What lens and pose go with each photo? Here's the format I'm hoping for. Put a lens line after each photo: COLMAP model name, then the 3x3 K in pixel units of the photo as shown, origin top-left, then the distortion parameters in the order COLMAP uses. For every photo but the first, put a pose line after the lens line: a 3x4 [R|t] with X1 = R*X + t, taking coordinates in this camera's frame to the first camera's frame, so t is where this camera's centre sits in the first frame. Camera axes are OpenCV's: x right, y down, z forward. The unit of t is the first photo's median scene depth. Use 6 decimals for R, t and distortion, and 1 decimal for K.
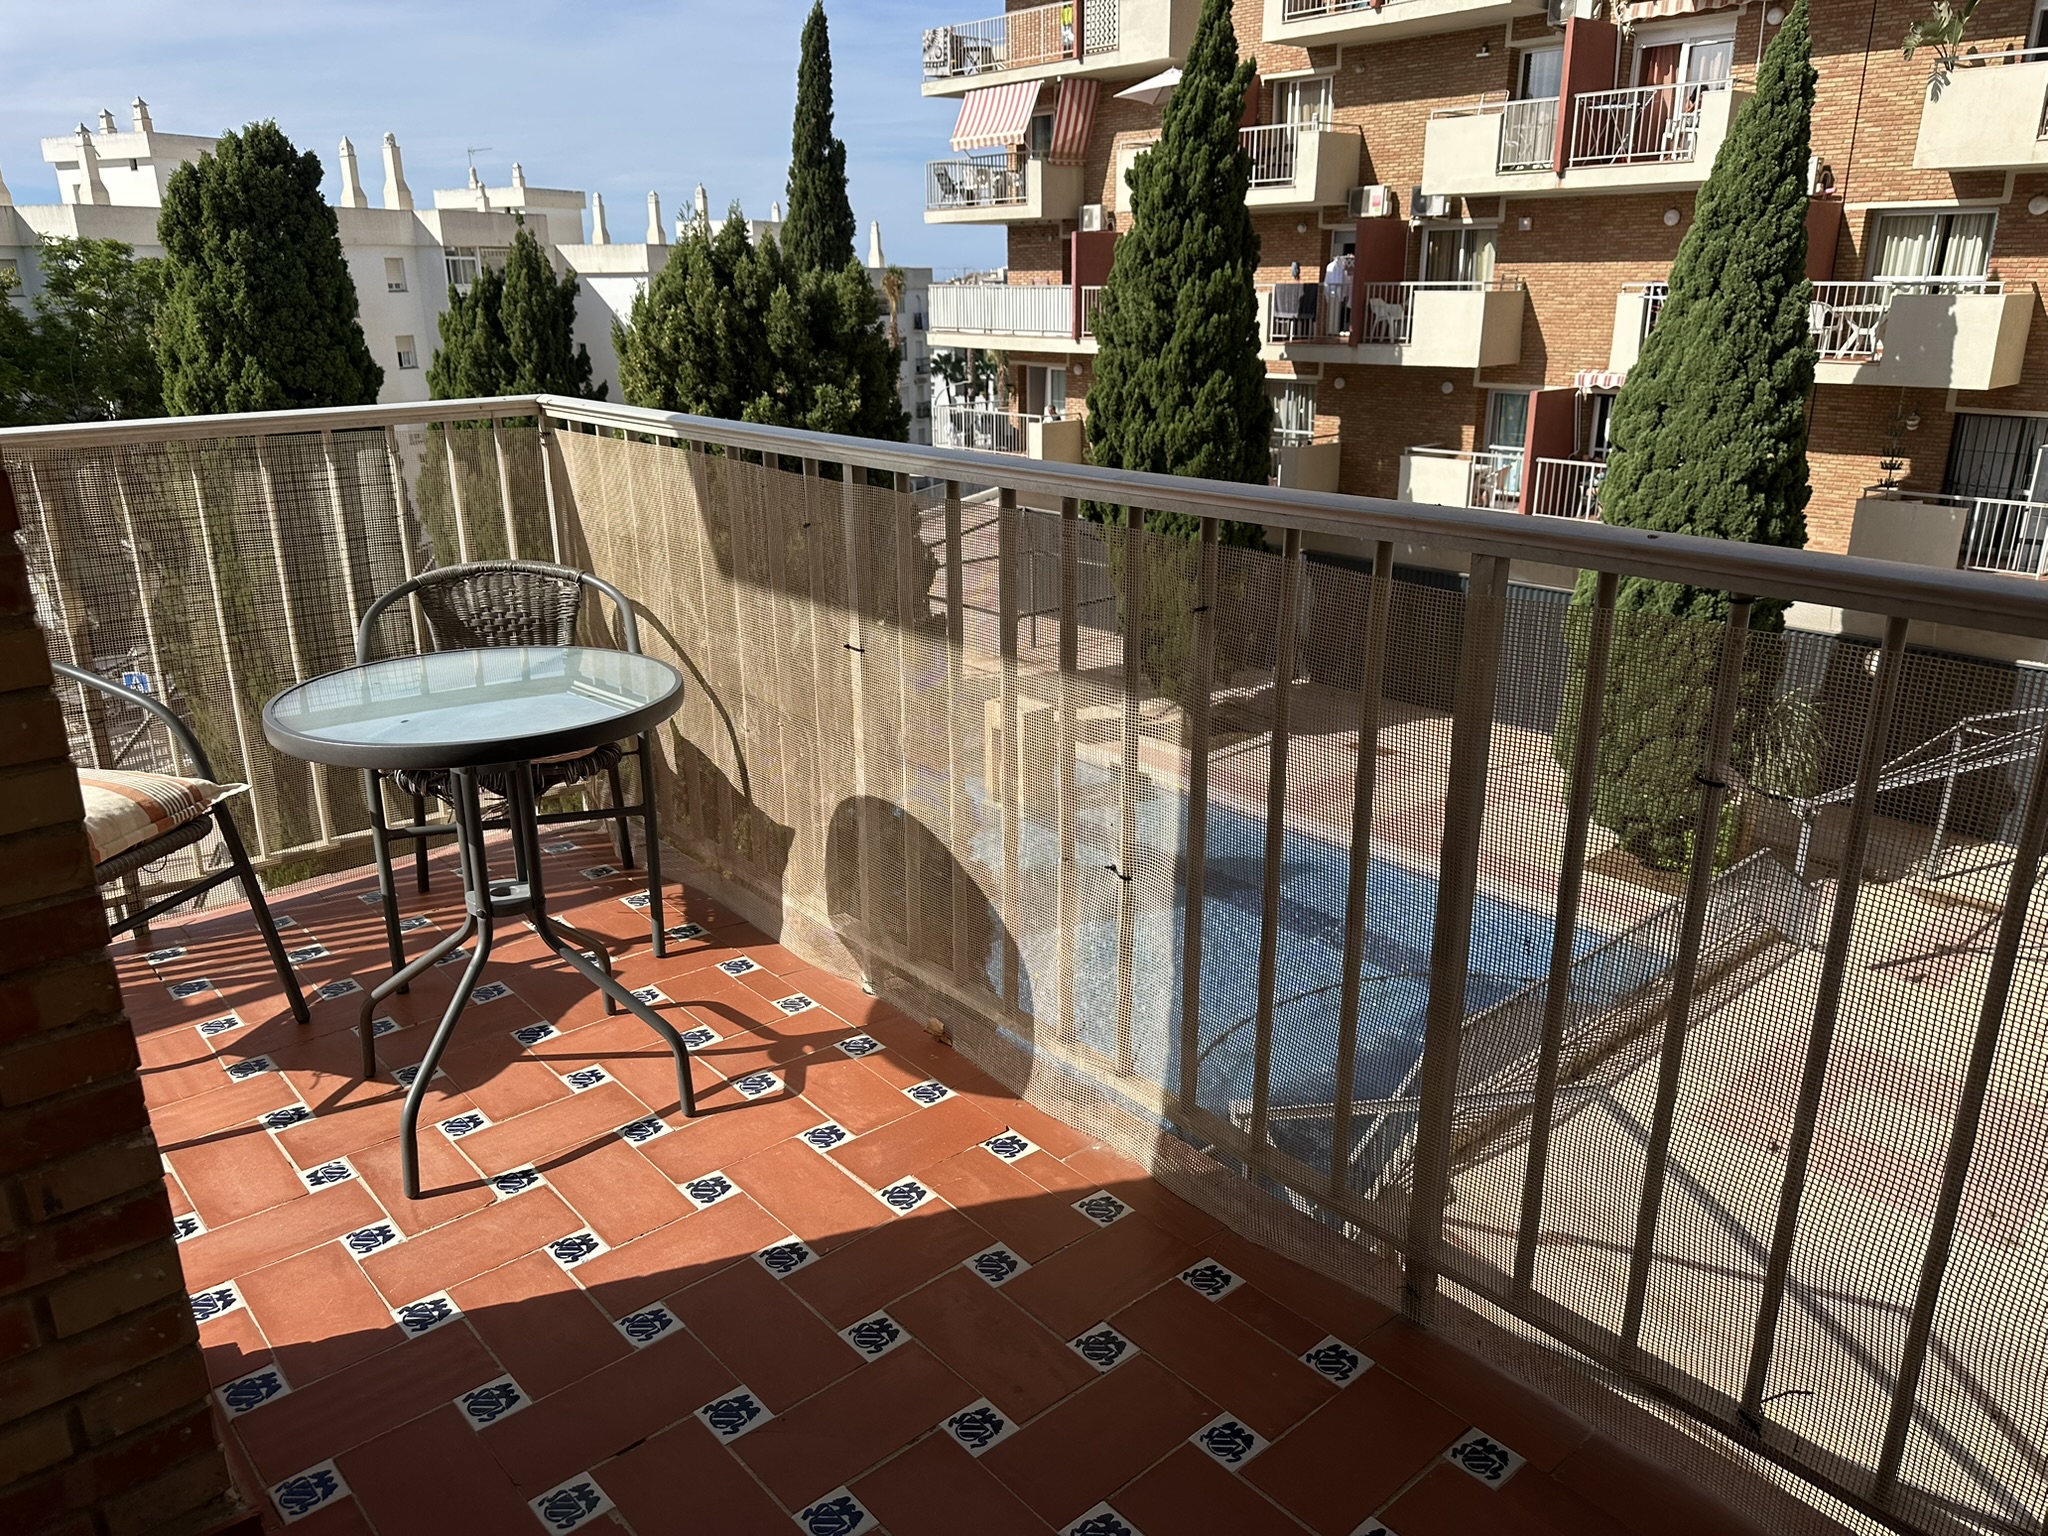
lens RADIAL K [[1437.8, 0, 999.6], [0, 1437.8, 723.6], [0, 0, 1]] dist [0.049762, -0.060914]
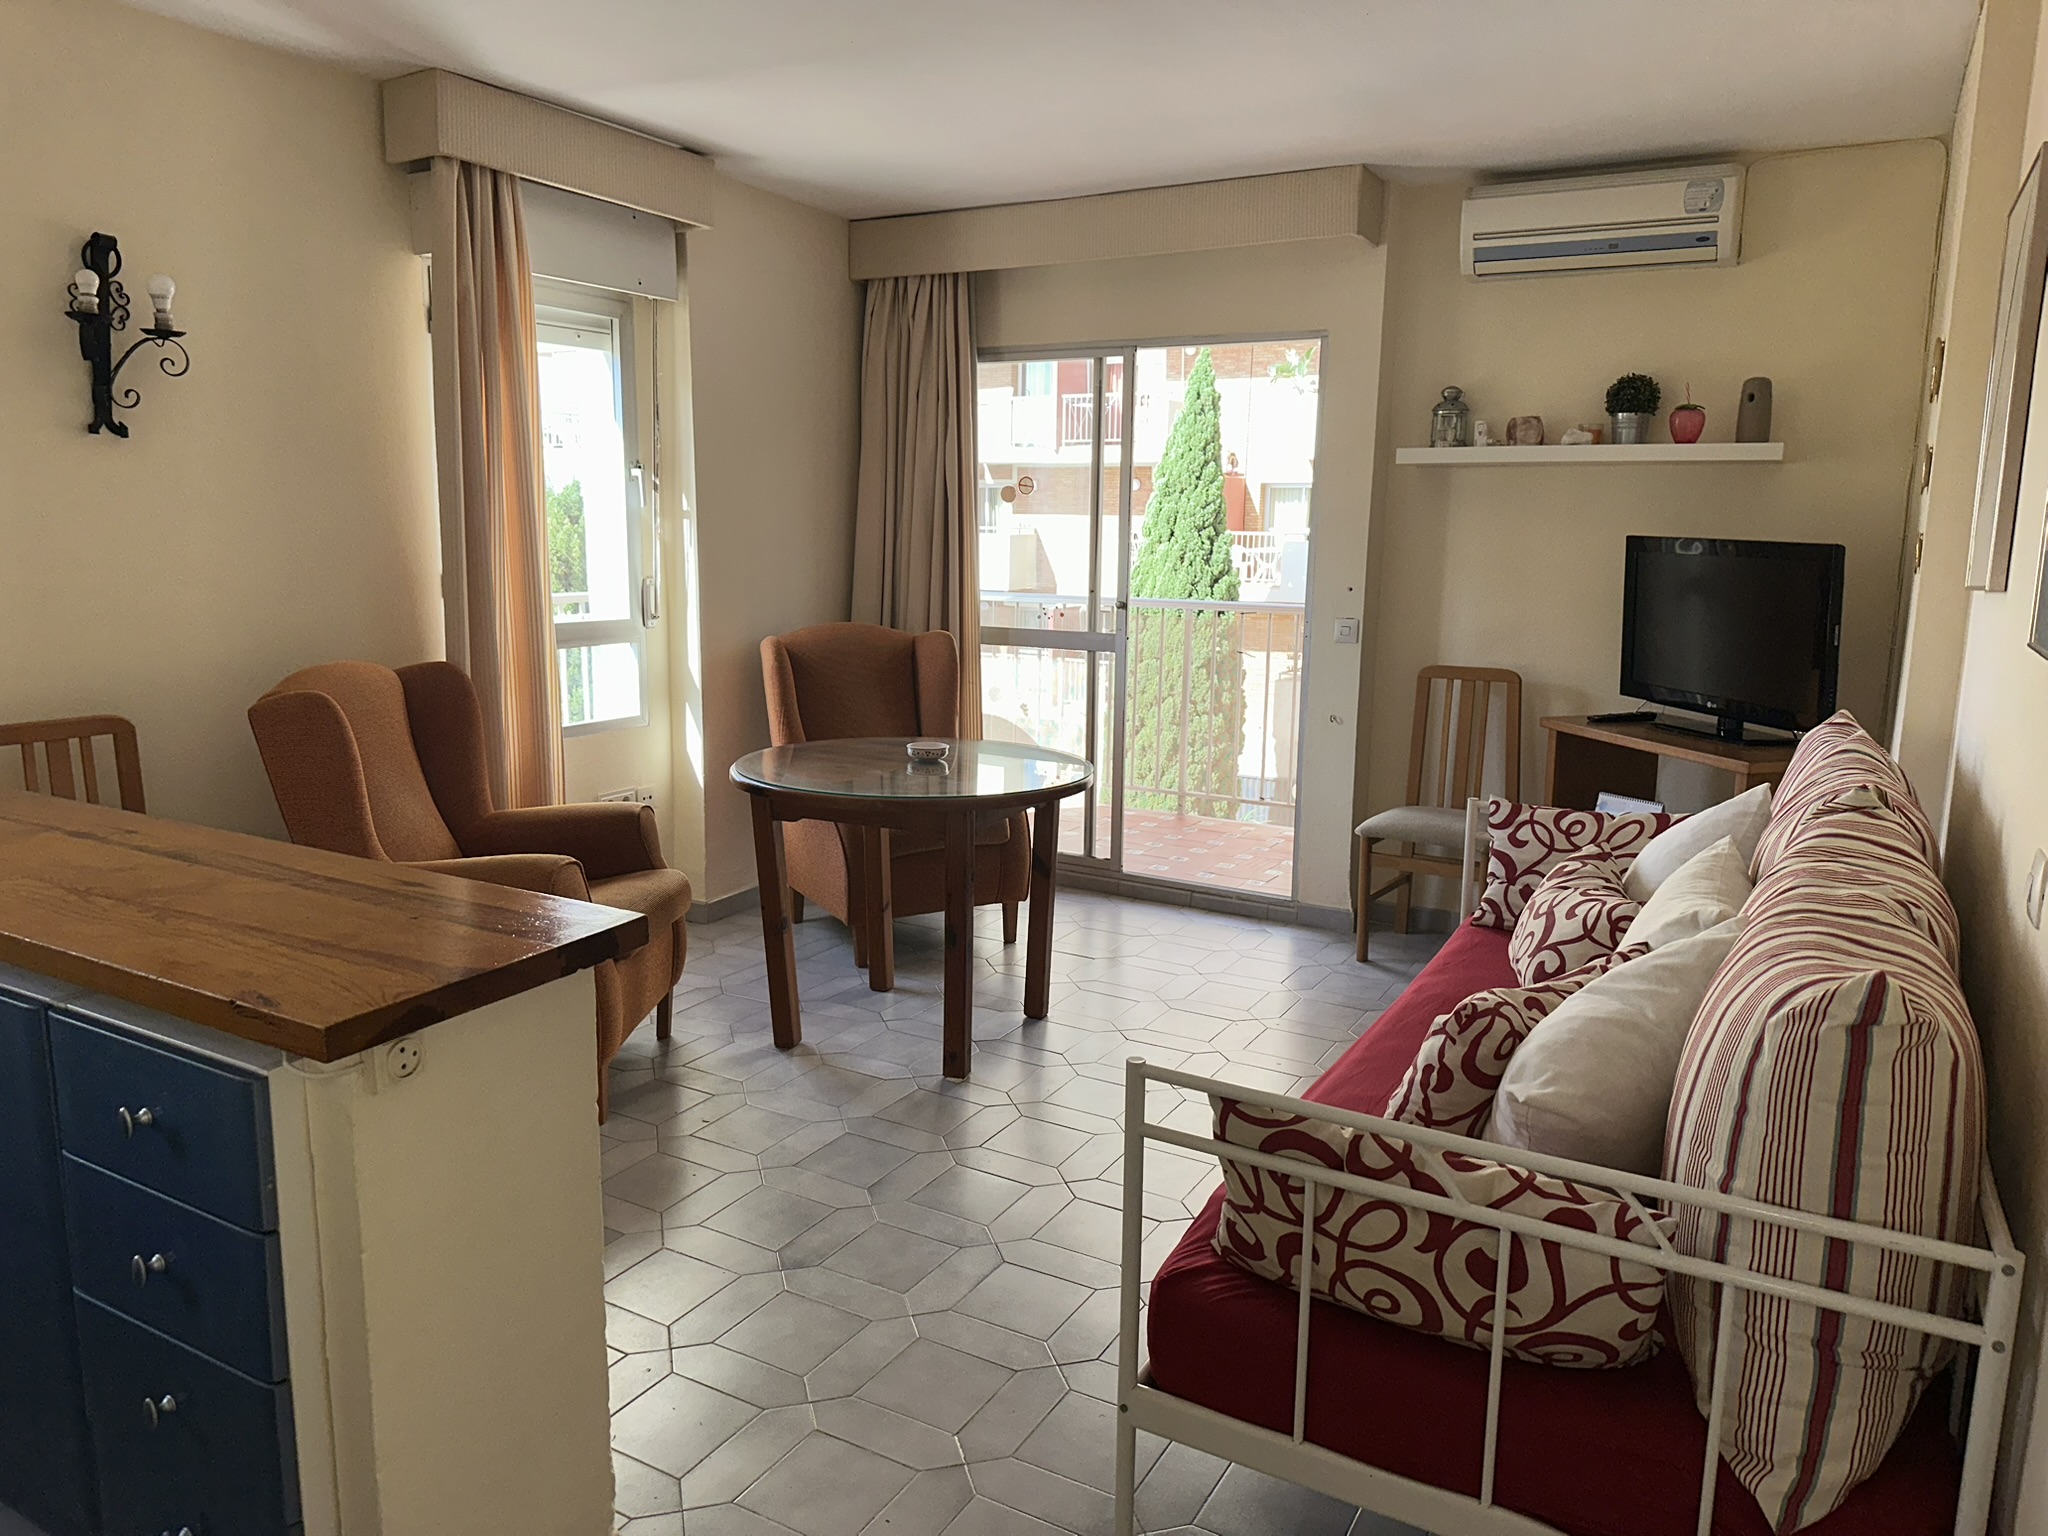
lens RADIAL K [[1437.8, 0, 991.2], [0, 1437.8, 749.2], [0, 0, 1]] dist [0.049762, -0.060914]
pose [[0.945287, -0.036275, 0.324217, -0.106647], [0.079069, 0.989644, -0.119805, 0.047477], [-0.316514, 0.138886, 0.938365, -0.183544]]
